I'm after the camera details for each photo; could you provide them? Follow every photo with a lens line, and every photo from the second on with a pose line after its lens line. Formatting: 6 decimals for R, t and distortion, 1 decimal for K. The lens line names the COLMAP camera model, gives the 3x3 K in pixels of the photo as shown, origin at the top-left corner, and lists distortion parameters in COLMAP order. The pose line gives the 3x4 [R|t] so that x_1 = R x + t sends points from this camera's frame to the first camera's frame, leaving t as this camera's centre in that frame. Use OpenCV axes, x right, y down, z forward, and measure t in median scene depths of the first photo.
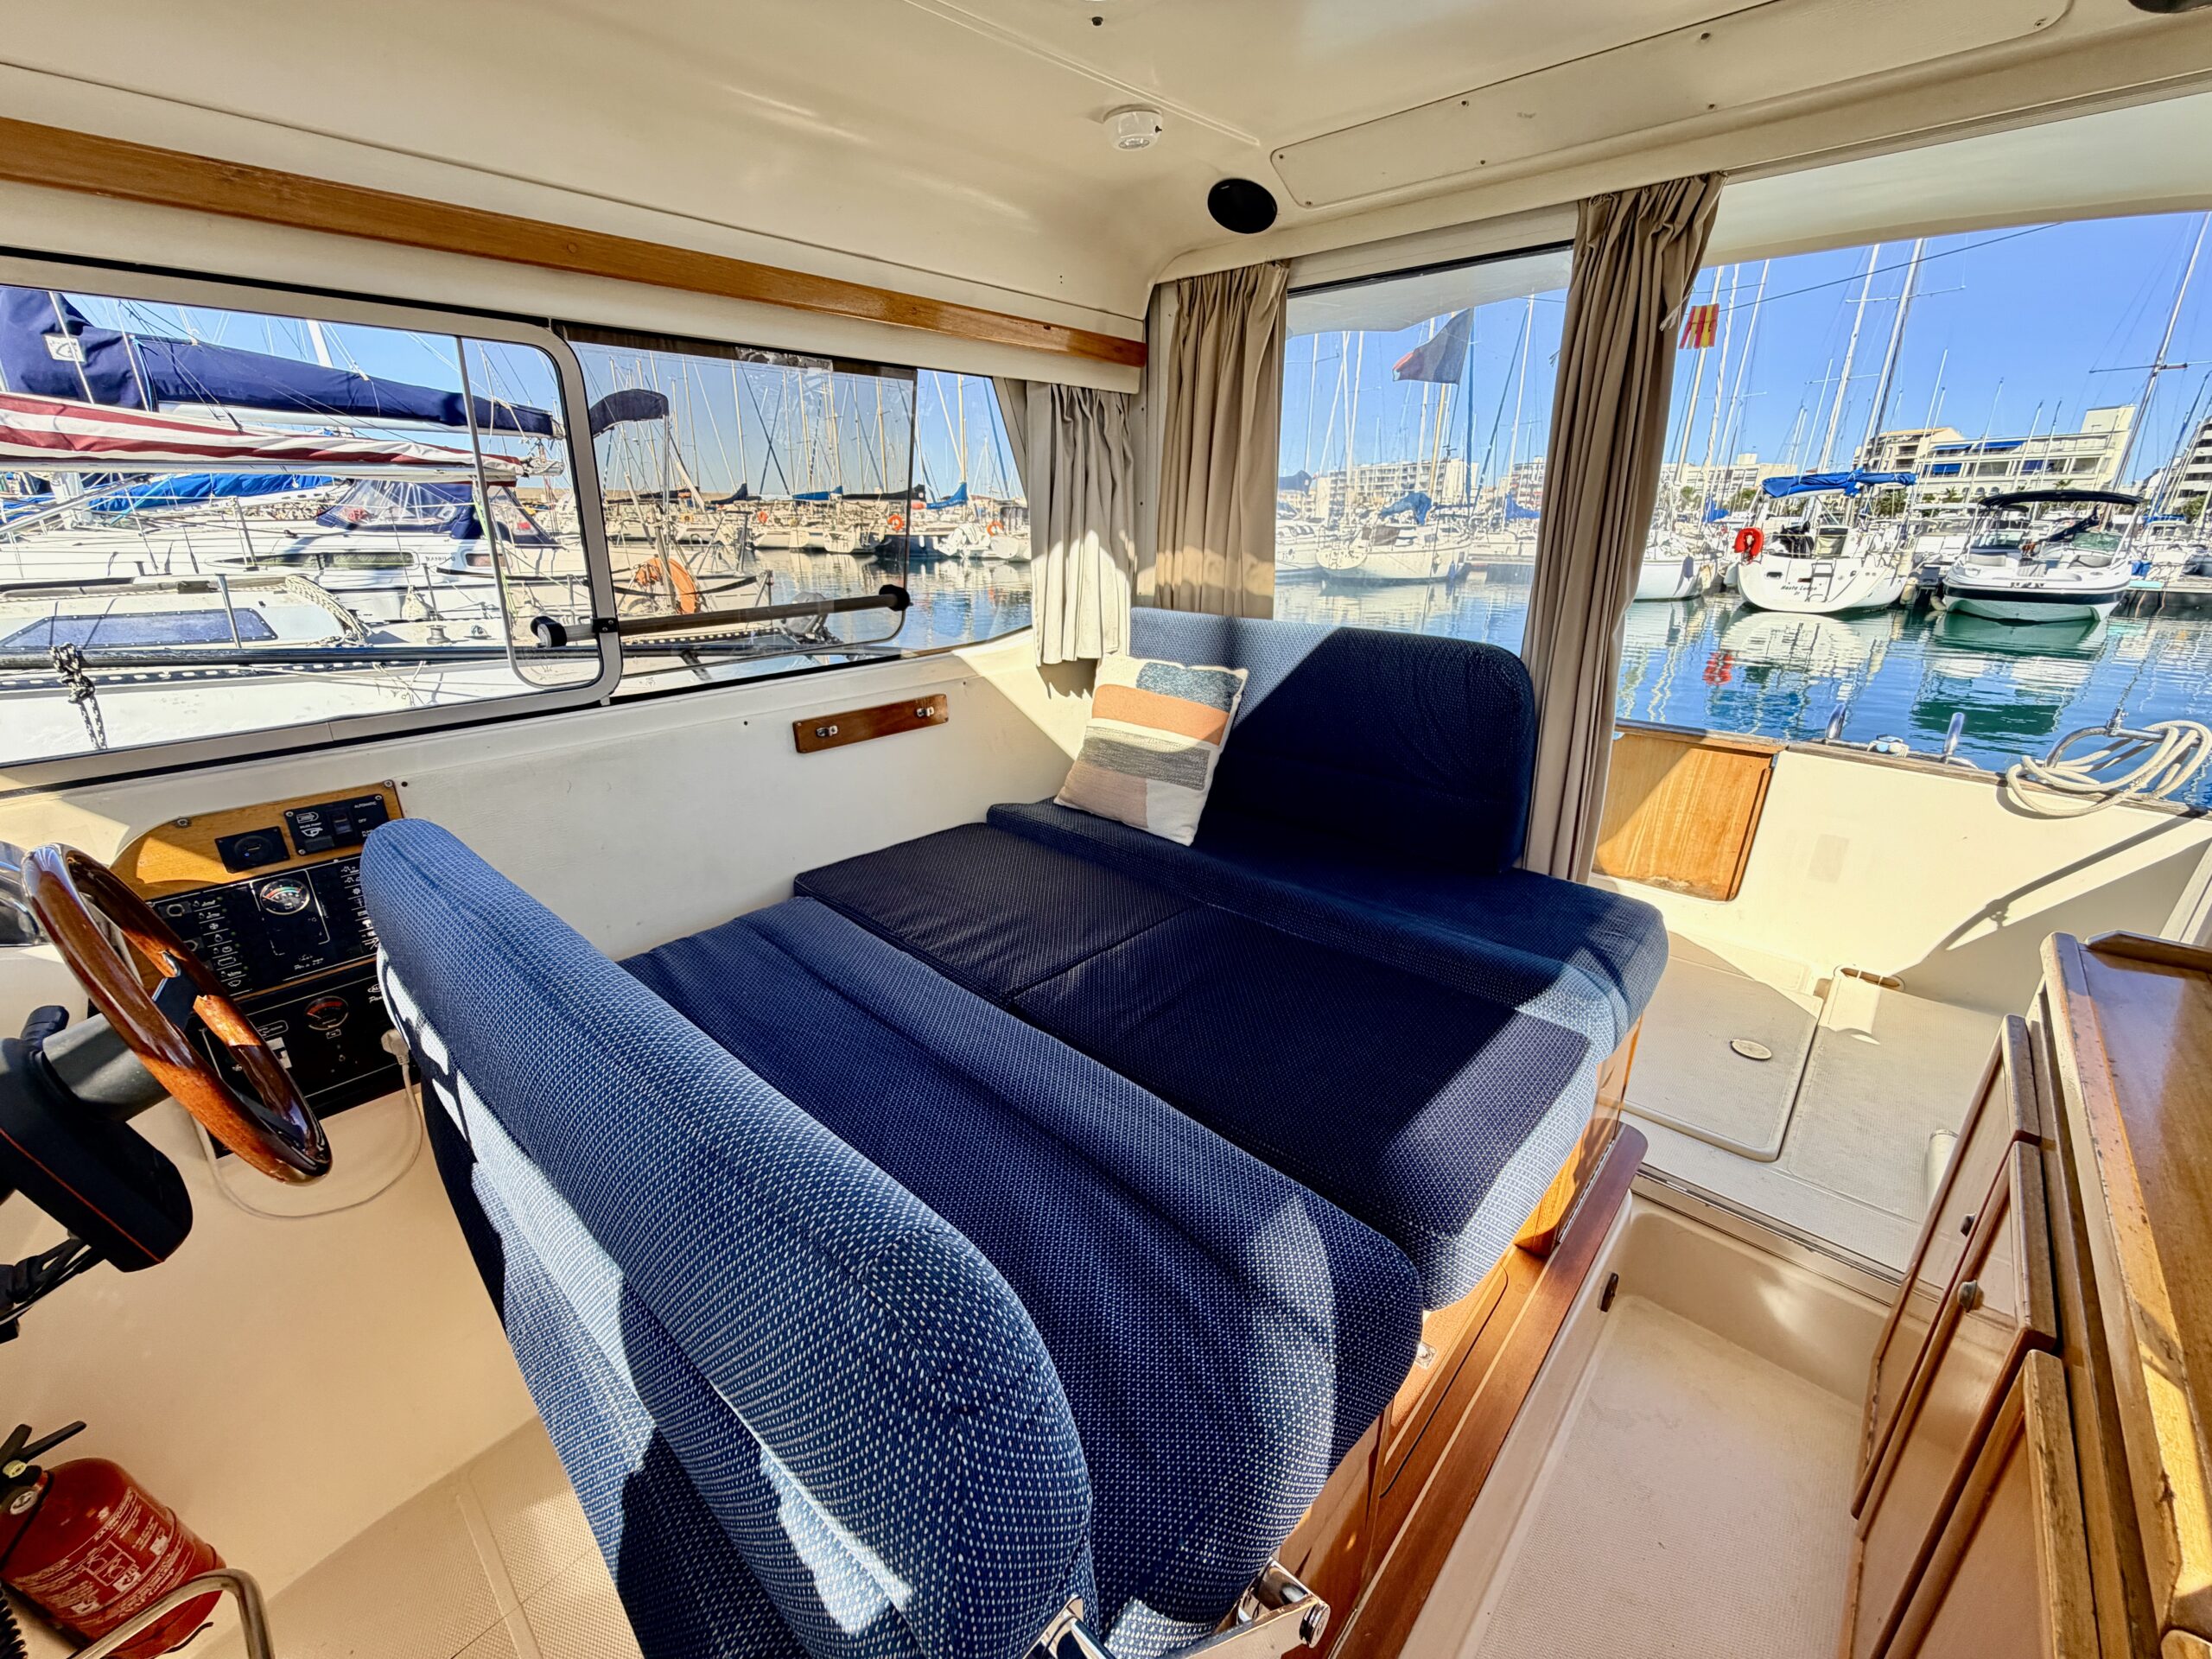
lens RADIAL K [[898.3, 0, 1108.0], [0, 898.3, 823.8], [0, 0, 1]] dist [-0.001346, 0.000237]
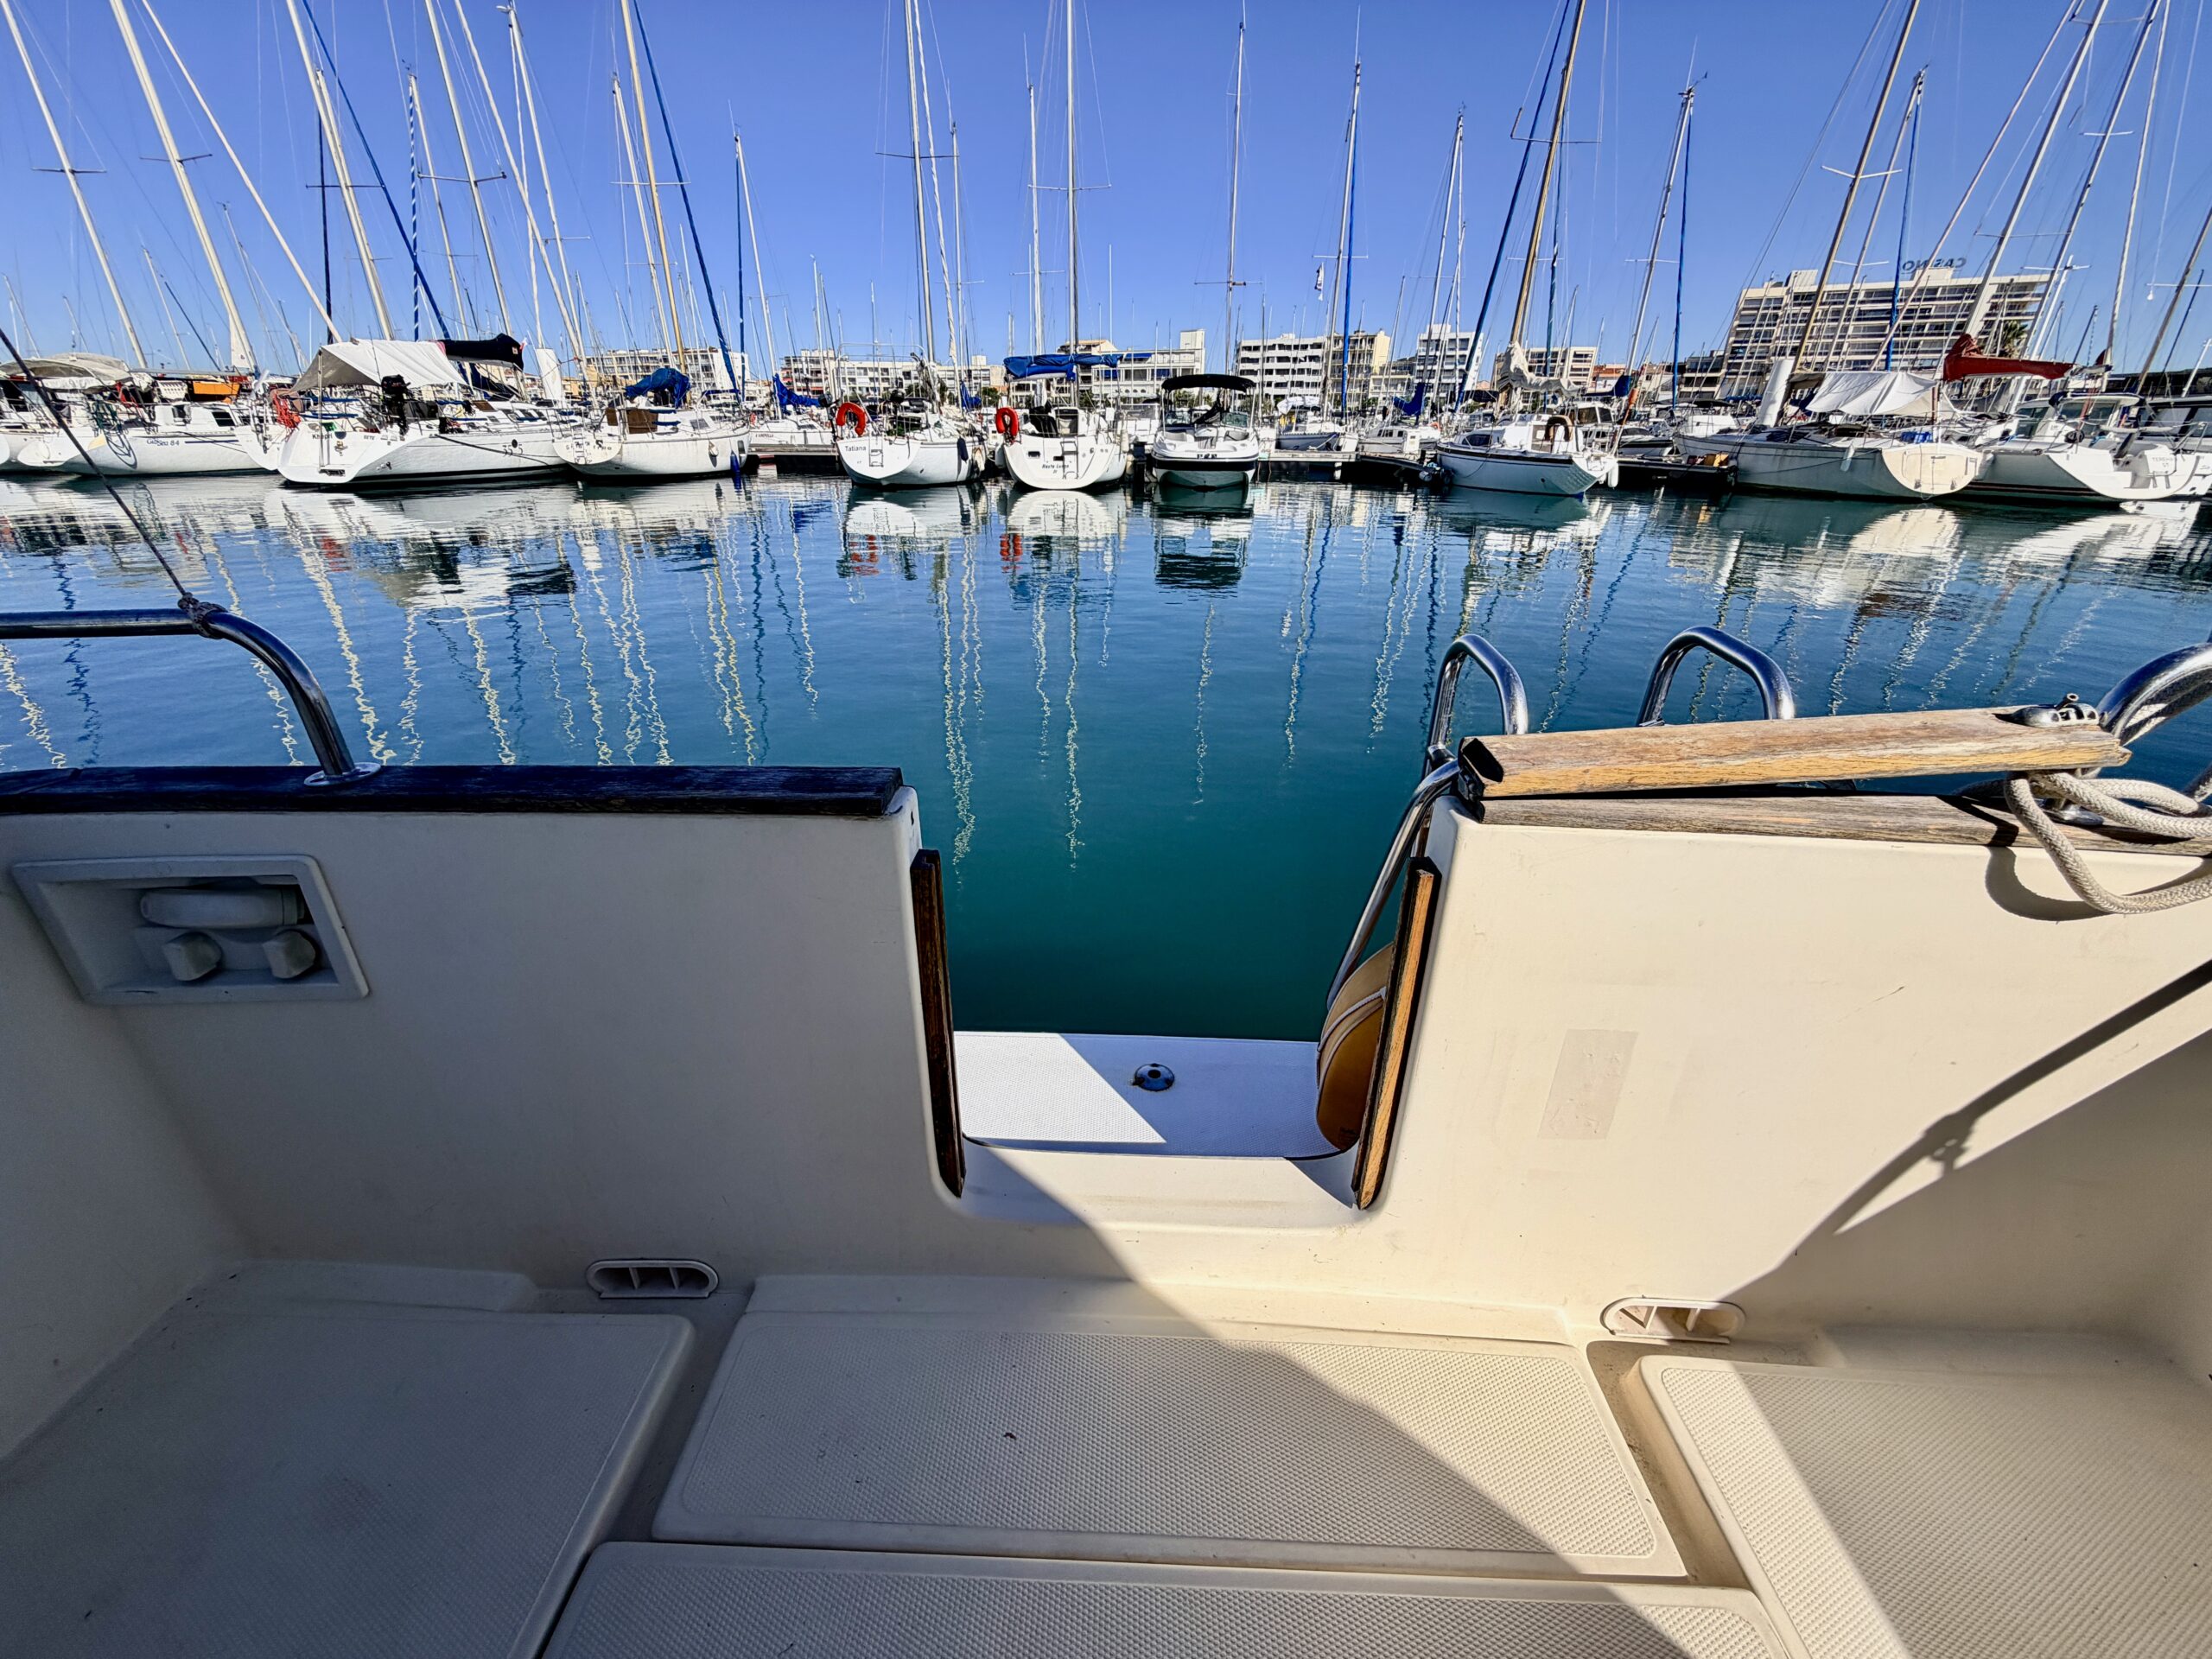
lens RADIAL K [[870.4, 0, 1106.0], [0, 870.4, 829.5], [0, 0, 1]] dist [0.004464, -0.003747]
pose [[0.756822, -0.279525, 0.590836, 0.066162], [0.209142, 0.959981, 0.186272, -0.022713], [-0.619258, -0.017406, 0.784994, 0.117149]]
